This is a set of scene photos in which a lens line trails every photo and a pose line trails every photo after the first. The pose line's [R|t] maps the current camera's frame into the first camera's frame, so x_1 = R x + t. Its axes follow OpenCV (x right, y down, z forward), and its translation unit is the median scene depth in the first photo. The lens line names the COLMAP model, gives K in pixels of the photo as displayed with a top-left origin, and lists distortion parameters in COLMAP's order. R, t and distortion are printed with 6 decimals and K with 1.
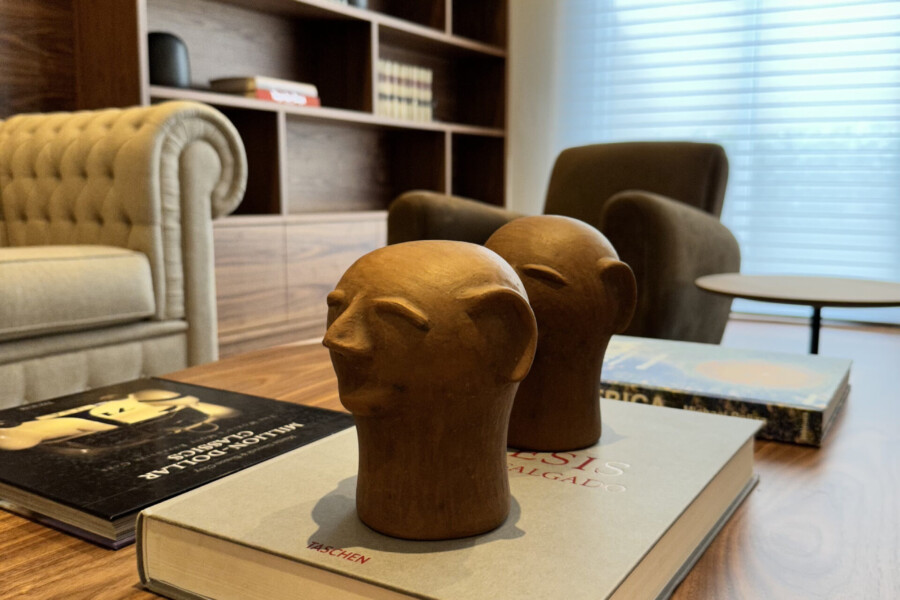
lens RADIAL K [[855.6, 0, 450.0], [0, 855.6, 300.0], [0, 0, 1]] dist [0.144919, -0.369768]
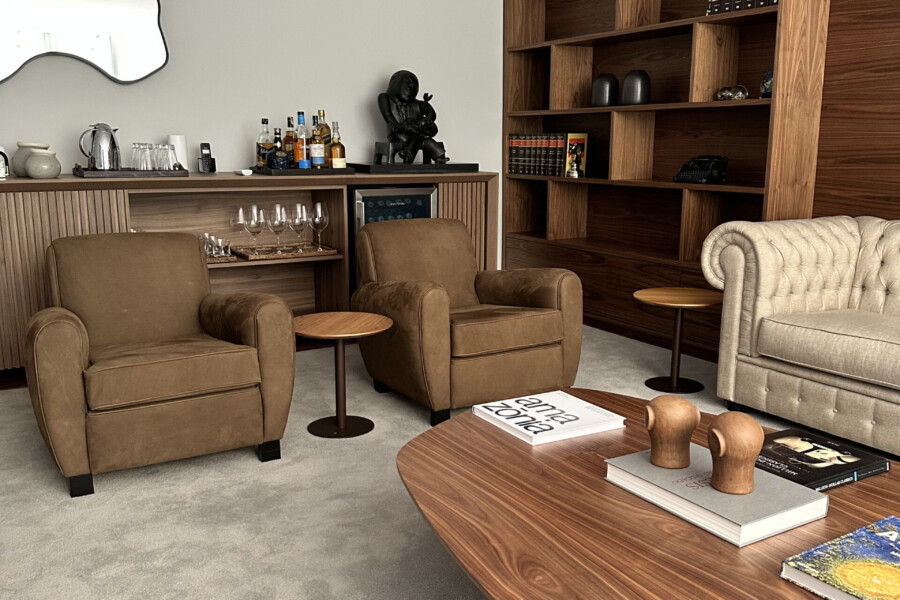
lens RADIAL K [[838.9, 0, 450.0], [0, 838.9, 300.0], [0, 0, 1]] dist [0.144892, -0.313019]
pose [[-0.466794, 0.156658, -0.870380, 0.881789], [-0.117786, 0.964404, 0.236751, -0.303190], [0.876487, 0.213033, -0.431726, 0.384702]]
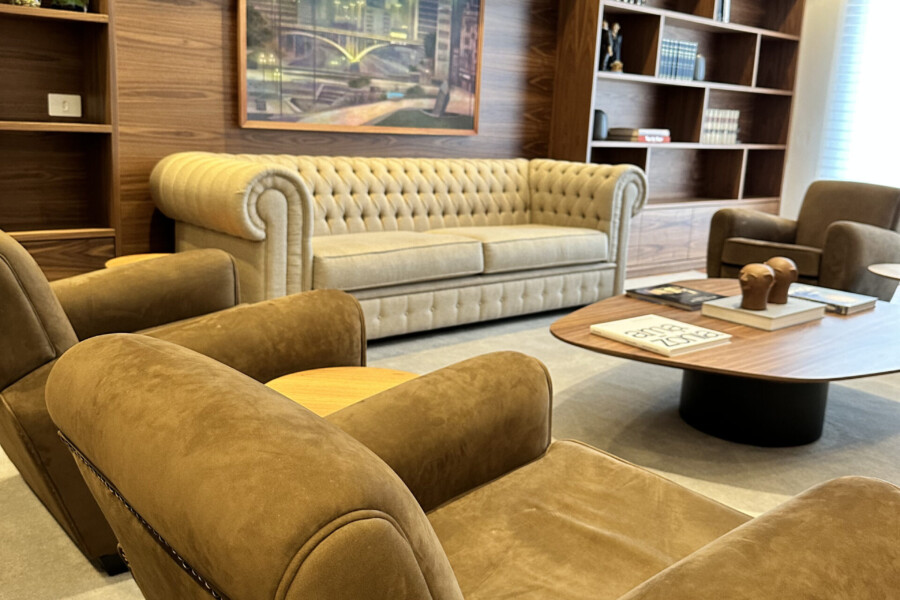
lens RADIAL K [[838.9, 0, 450.0], [0, 838.9, 300.0], [0, 0, 1]] dist [0.144892, -0.313019]
pose [[0.951866, 0.103874, -0.288378, -0.077705], [-0.081947, 0.992821, 0.087127, -0.037841], [0.295358, -0.059302, 0.953544, -1.254086]]
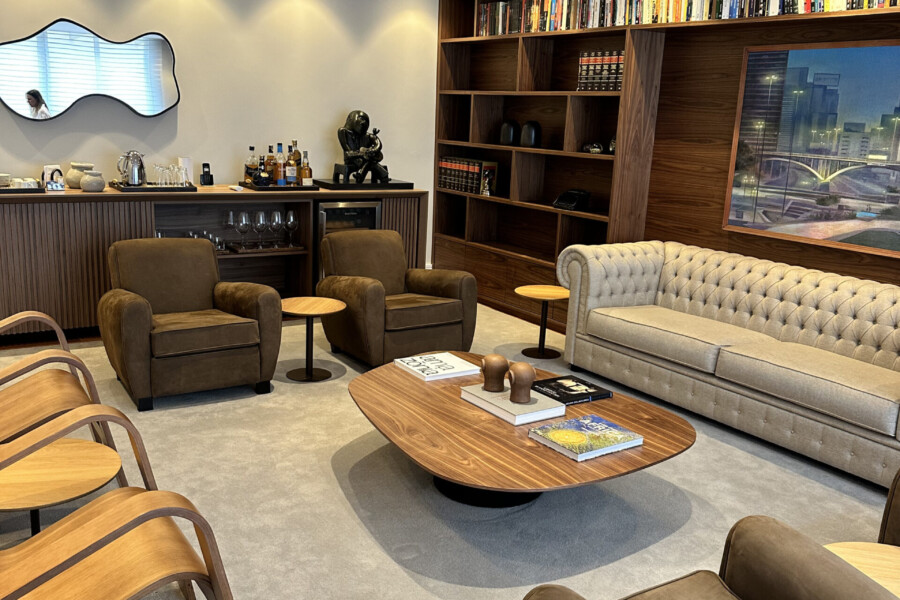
lens RADIAL K [[838.9, 0, 450.0], [0, 838.9, 300.0], [0, 0, 1]] dist [0.144892, -0.313019]
pose [[-0.417490, 0.171714, -0.892309, 1.544851], [-0.163181, 0.951851, 0.259521, -0.551091], [0.893909, 0.253955, -0.369368, 0.745008]]
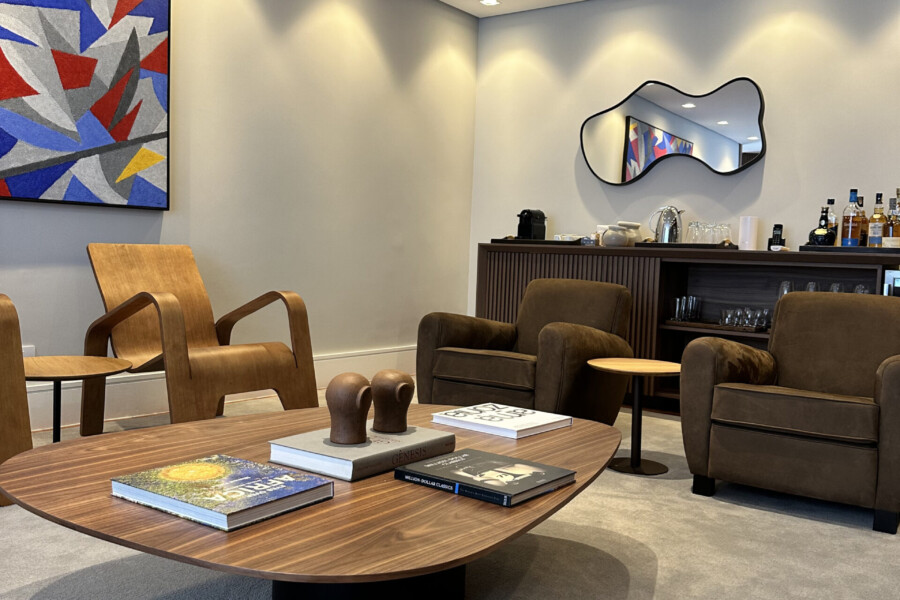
lens RADIAL K [[838.9, 0, 450.0], [0, 838.9, 300.0], [0, 0, 1]] dist [0.144892, -0.313019]
pose [[-0.995780, -0.051490, 0.075970, -0.146758], [-0.036762, 0.982261, 0.183880, -0.288556], [-0.084090, 0.180311, -0.980009, 1.200089]]
